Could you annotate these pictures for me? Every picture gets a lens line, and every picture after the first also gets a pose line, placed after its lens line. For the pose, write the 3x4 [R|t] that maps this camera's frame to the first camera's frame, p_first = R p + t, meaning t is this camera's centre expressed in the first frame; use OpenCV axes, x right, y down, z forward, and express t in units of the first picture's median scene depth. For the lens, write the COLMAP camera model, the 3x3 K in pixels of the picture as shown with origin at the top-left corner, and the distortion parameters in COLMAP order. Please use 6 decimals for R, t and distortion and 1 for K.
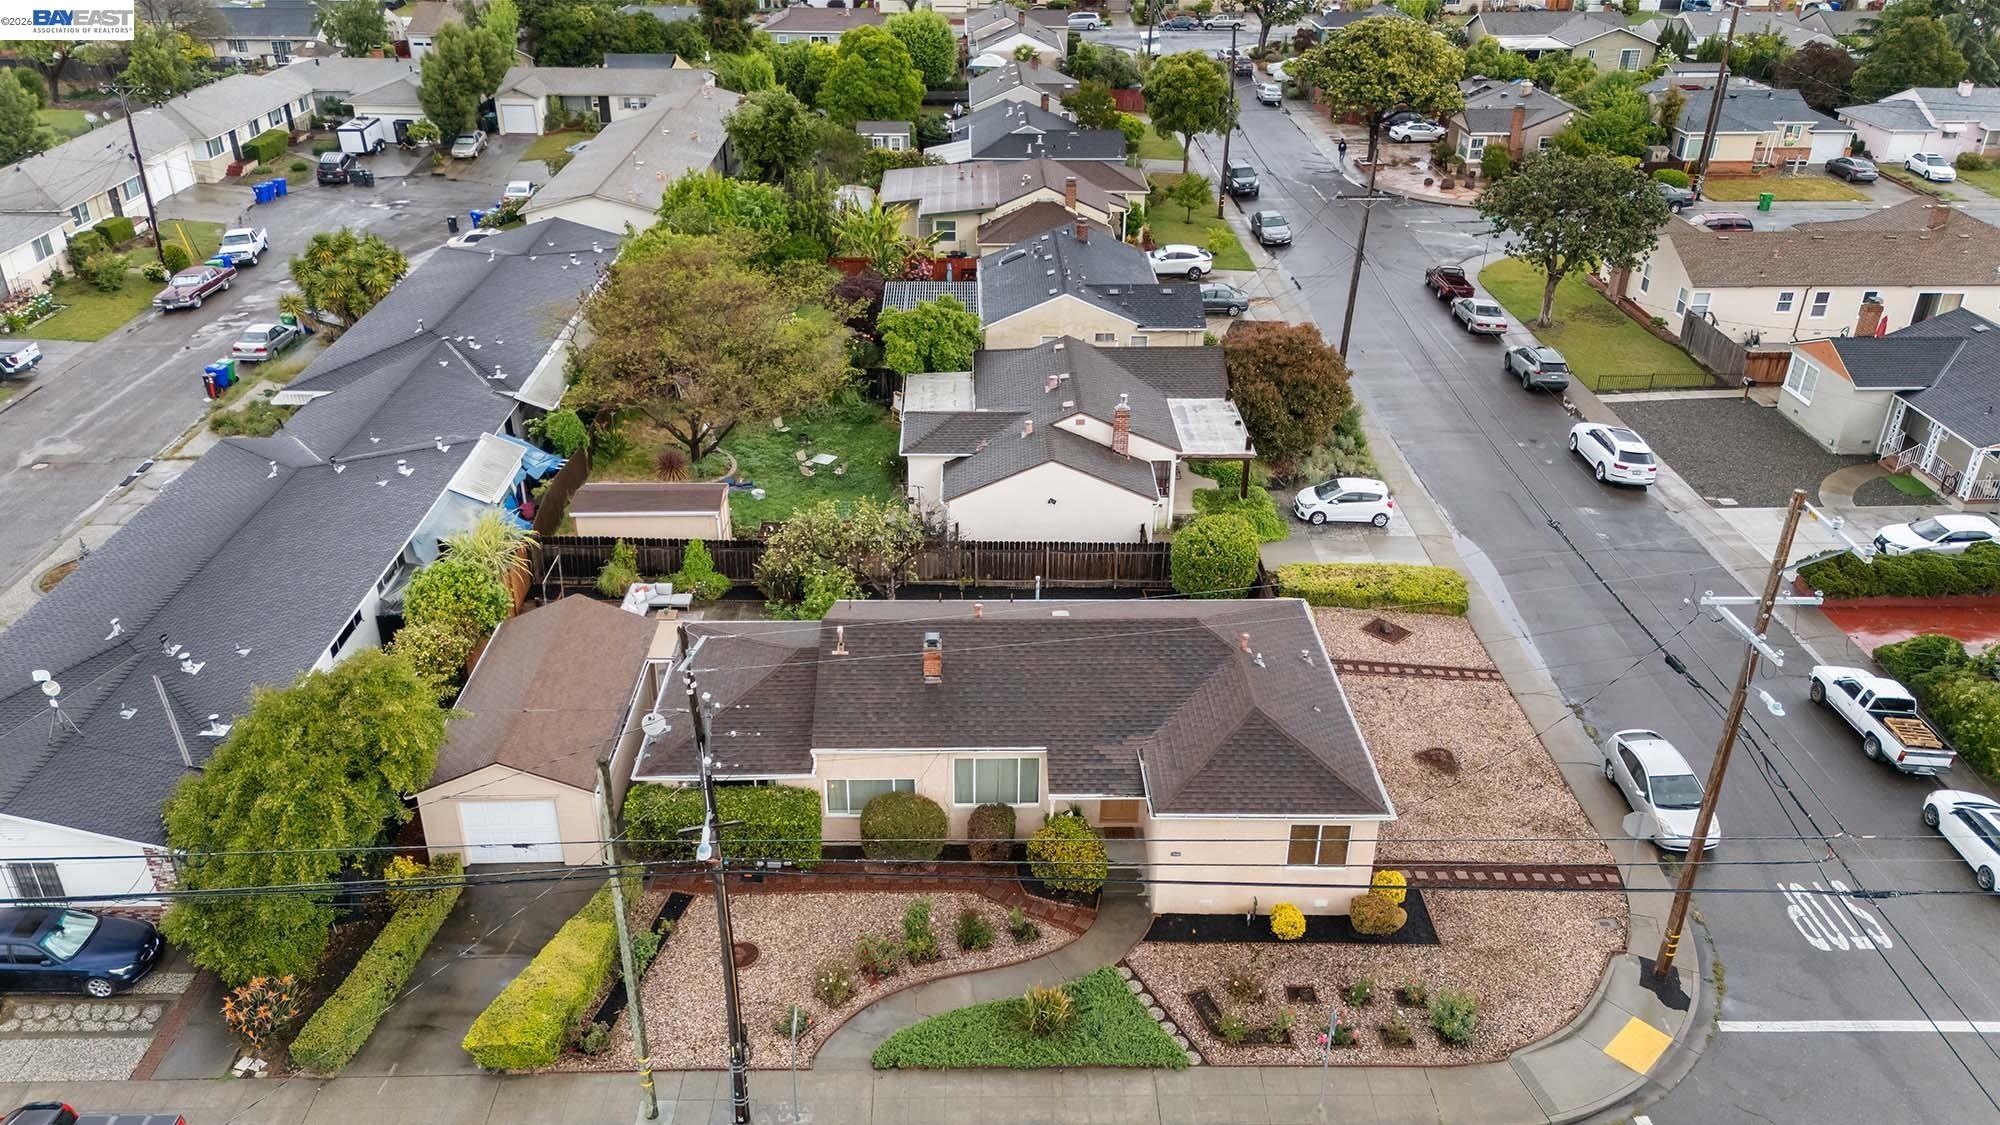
lens RADIAL K [[1463.0, 0, 1001.3], [0, 1463.0, 556.4], [0, 0, 1]] dist [0.088555, -0.088458]
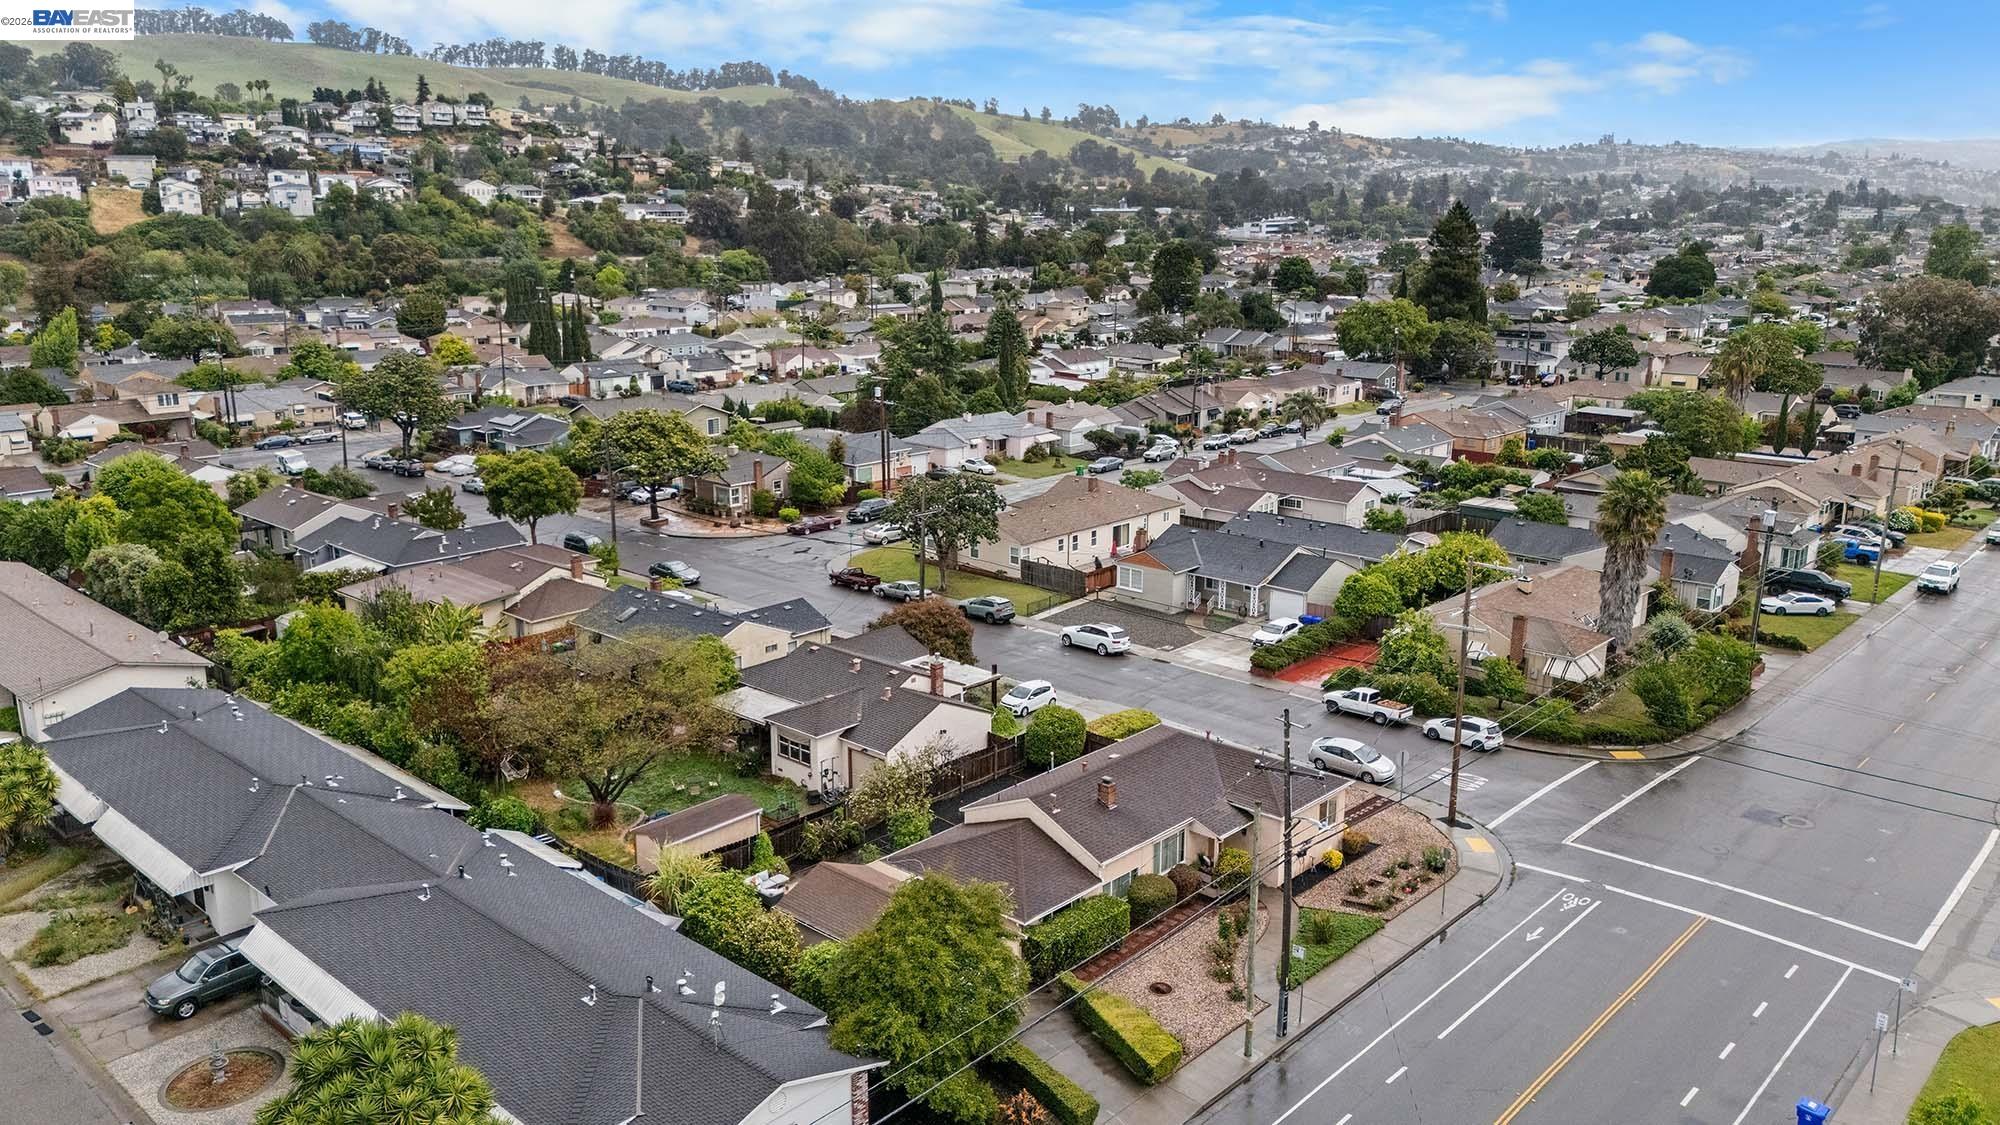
lens RADIAL K [[1463.0, 0, 1001.3], [0, 1463.0, 556.4], [0, 0, 1]] dist [0.088555, -0.088458]
pose [[0.693545, -0.177141, 0.698296, -0.846626], [0.340991, 0.934561, -0.101595, -0.032701], [-0.634603, 0.308574, 0.708563, -0.078914]]
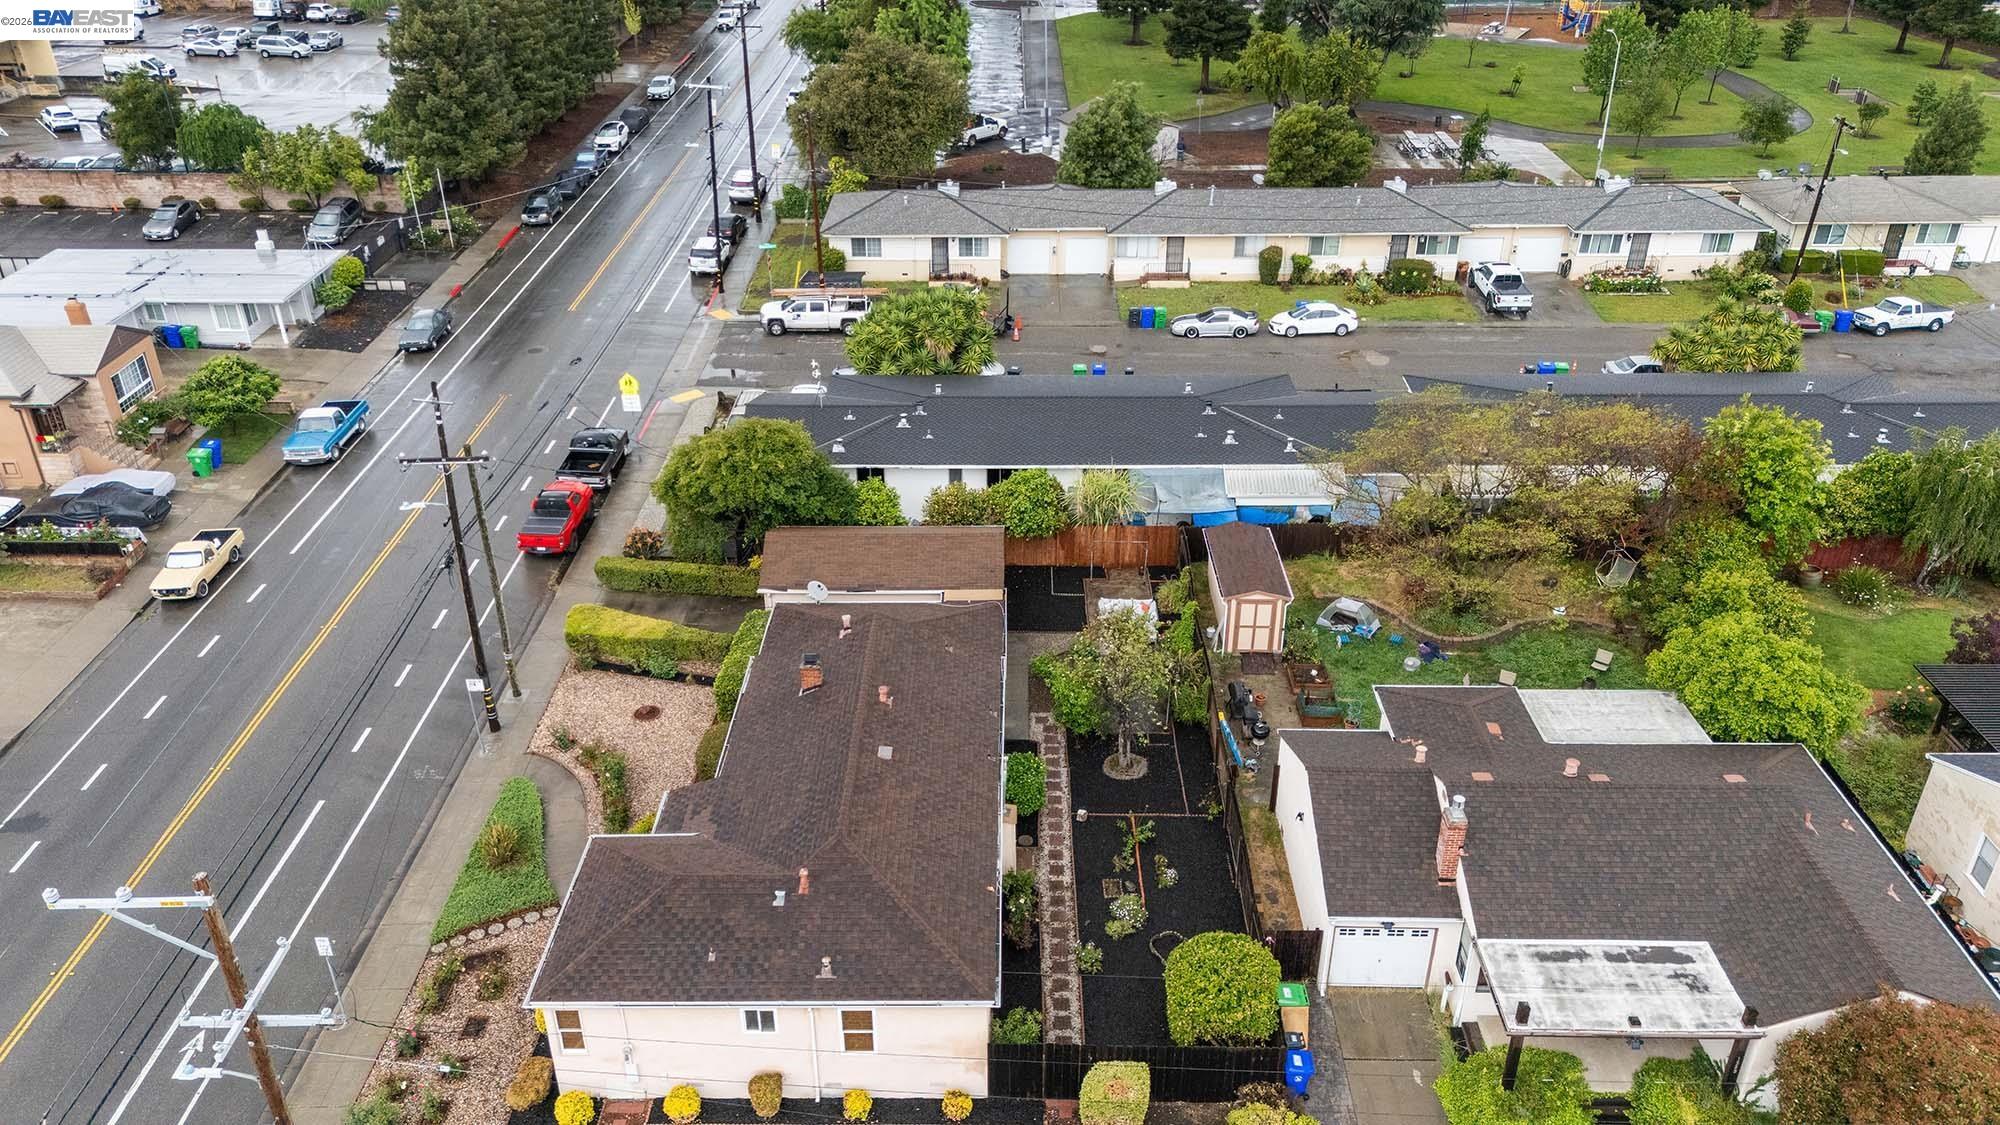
lens RADIAL K [[1463.0, 0, 1001.3], [0, 1463.0, 556.4], [0, 0, 1]] dist [0.088555, -0.088458]
pose [[-0.029401, 0.479824, -0.876872, 0.622586], [-0.462771, 0.771038, 0.437428, -0.390614], [0.885990, 0.418651, 0.199380, 0.633378]]
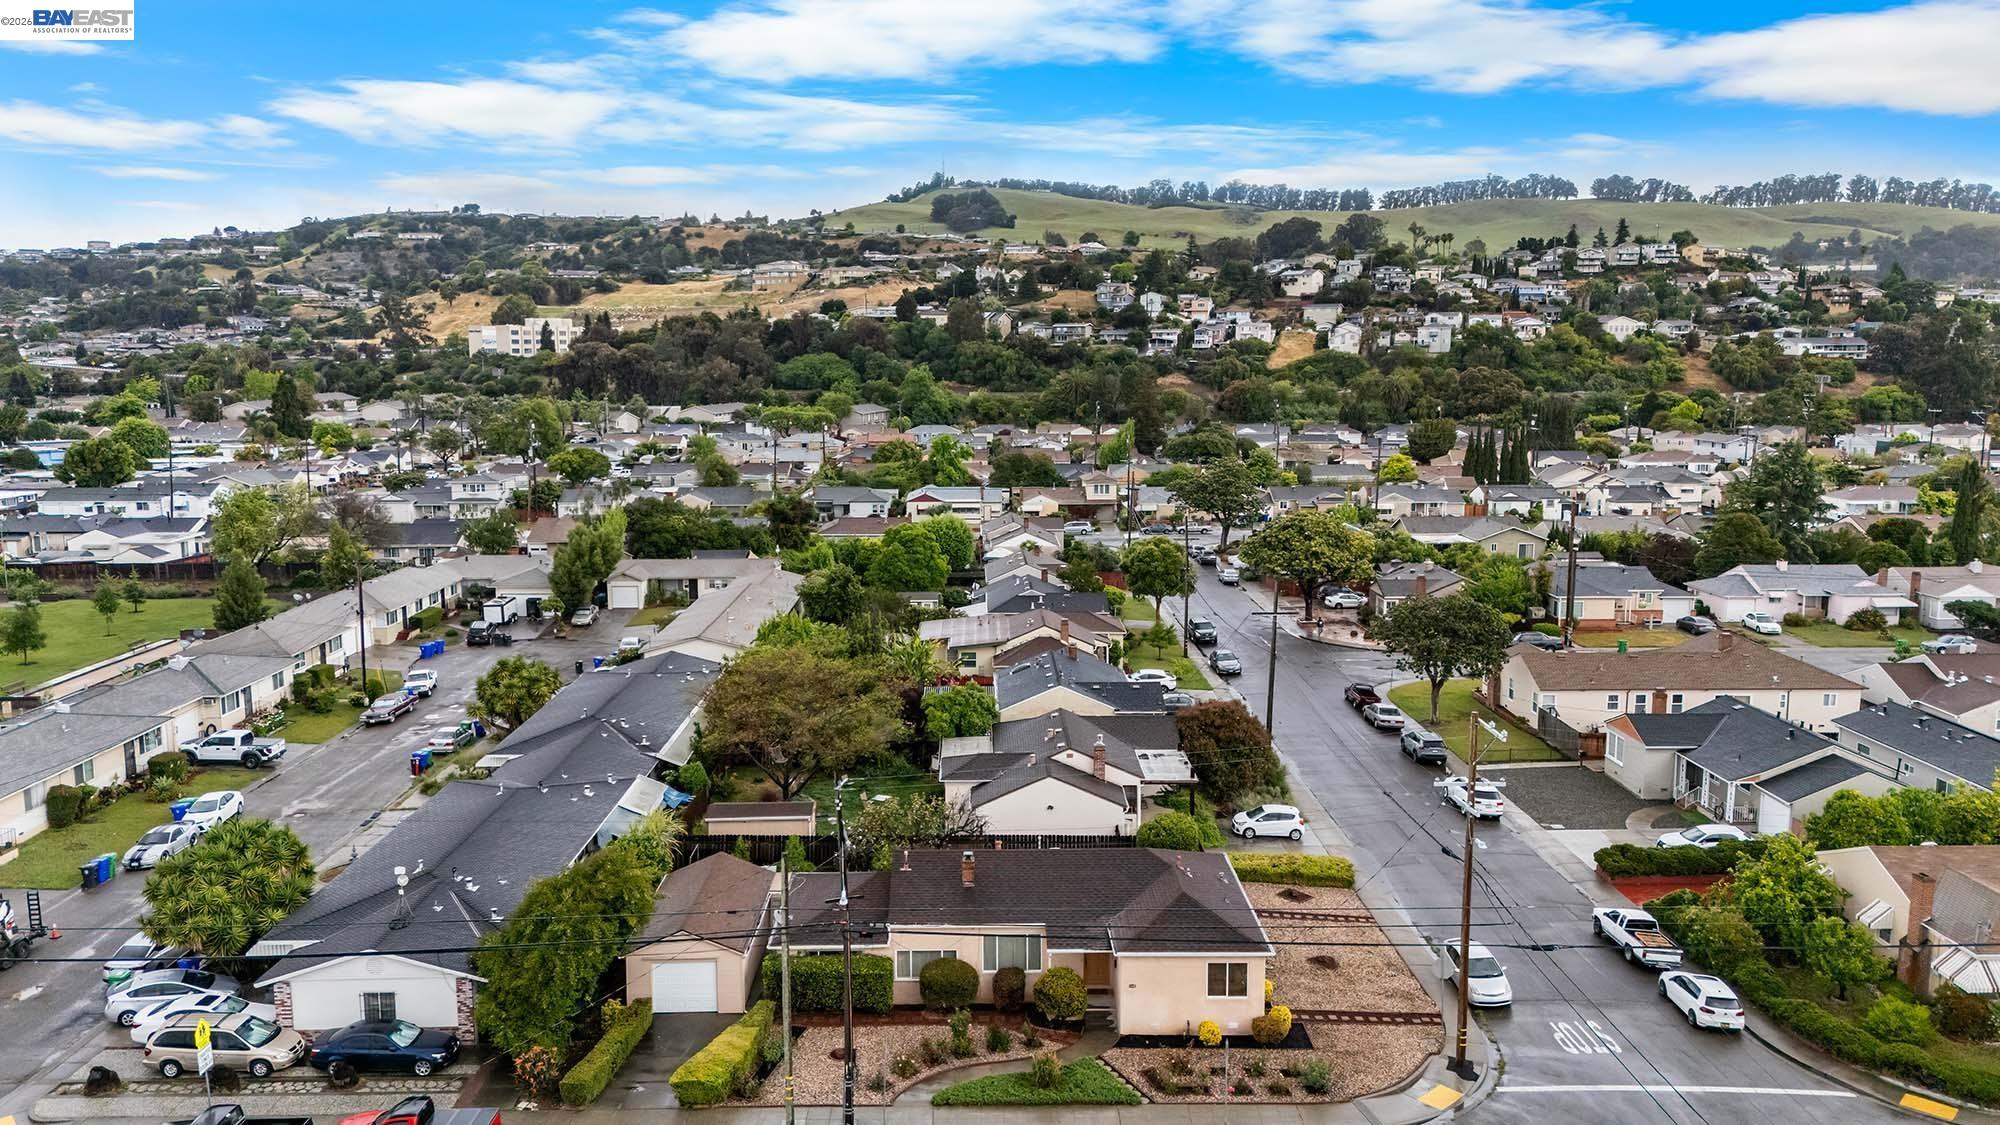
lens RADIAL K [[1463.0, 0, 1001.3], [0, 1463.0, 556.4], [0, 0, 1]] dist [0.088555, -0.088458]
pose [[0.999934, -0.010006, -0.005724, -0.001175], [0.007493, 0.941502, -0.336925, 0.199164], [0.008761, 0.336859, 0.941514, -0.377271]]
